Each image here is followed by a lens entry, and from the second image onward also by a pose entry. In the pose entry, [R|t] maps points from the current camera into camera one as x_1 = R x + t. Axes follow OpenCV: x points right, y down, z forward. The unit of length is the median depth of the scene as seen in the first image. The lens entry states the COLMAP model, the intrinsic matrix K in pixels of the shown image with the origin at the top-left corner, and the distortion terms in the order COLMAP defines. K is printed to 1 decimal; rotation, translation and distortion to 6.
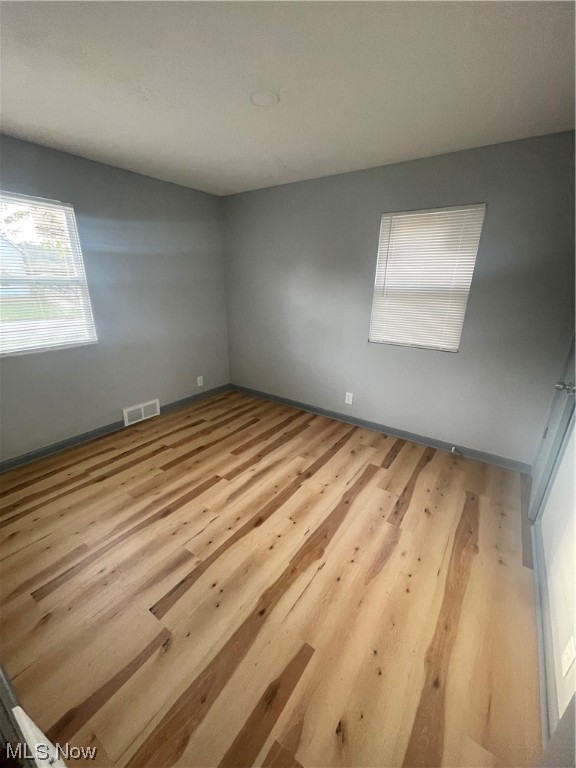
lens RADIAL K [[307.0, 0, 292.4], [0, 307.0, 381.3], [0, 0, 1]] dist [0.002936, 0.000760]
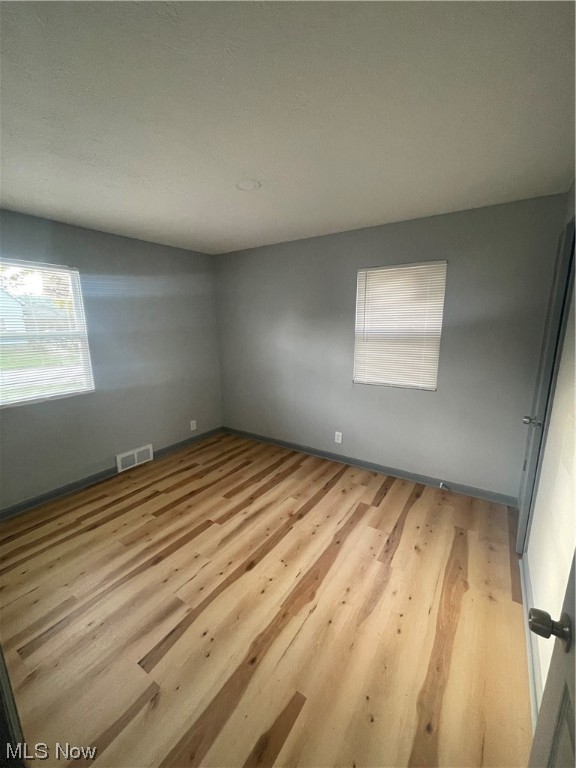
lens RADIAL K [[307.0, 0, 293.5], [0, 307.0, 383.4], [0, 0, 1]] dist [0.002936, 0.000760]
pose [[0.999366, -0.027433, 0.022696, 0.024632], [0.029981, 0.992222, -0.120816, -0.007686], [-0.019205, 0.121419, 0.992415, -0.070085]]
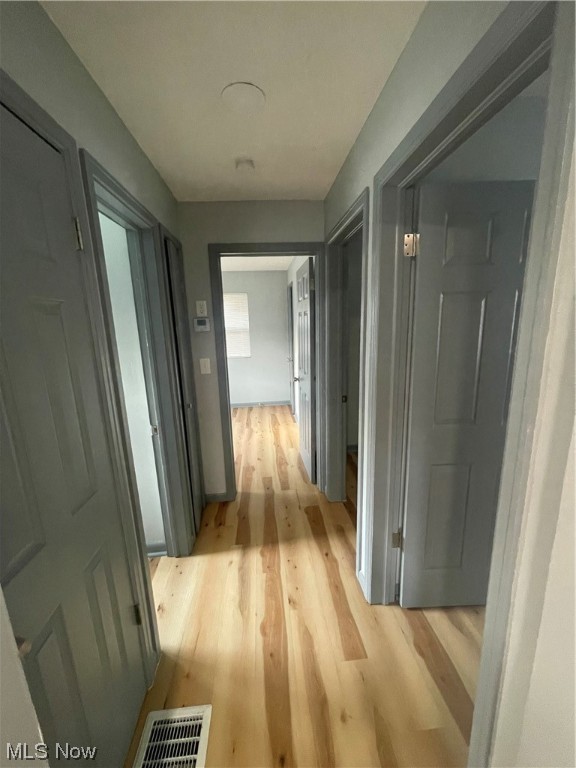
lens RADIAL K [[307.0, 0, 286.3], [0, 307.0, 384.3], [0, 0, 1]] dist [0.002936, 0.000760]
pose [[0.765107, -0.167450, 0.621749, -0.847188], [0.245132, 0.968632, -0.040780, 0.314373], [-0.595417, 0.183612, 0.782154, -1.049622]]
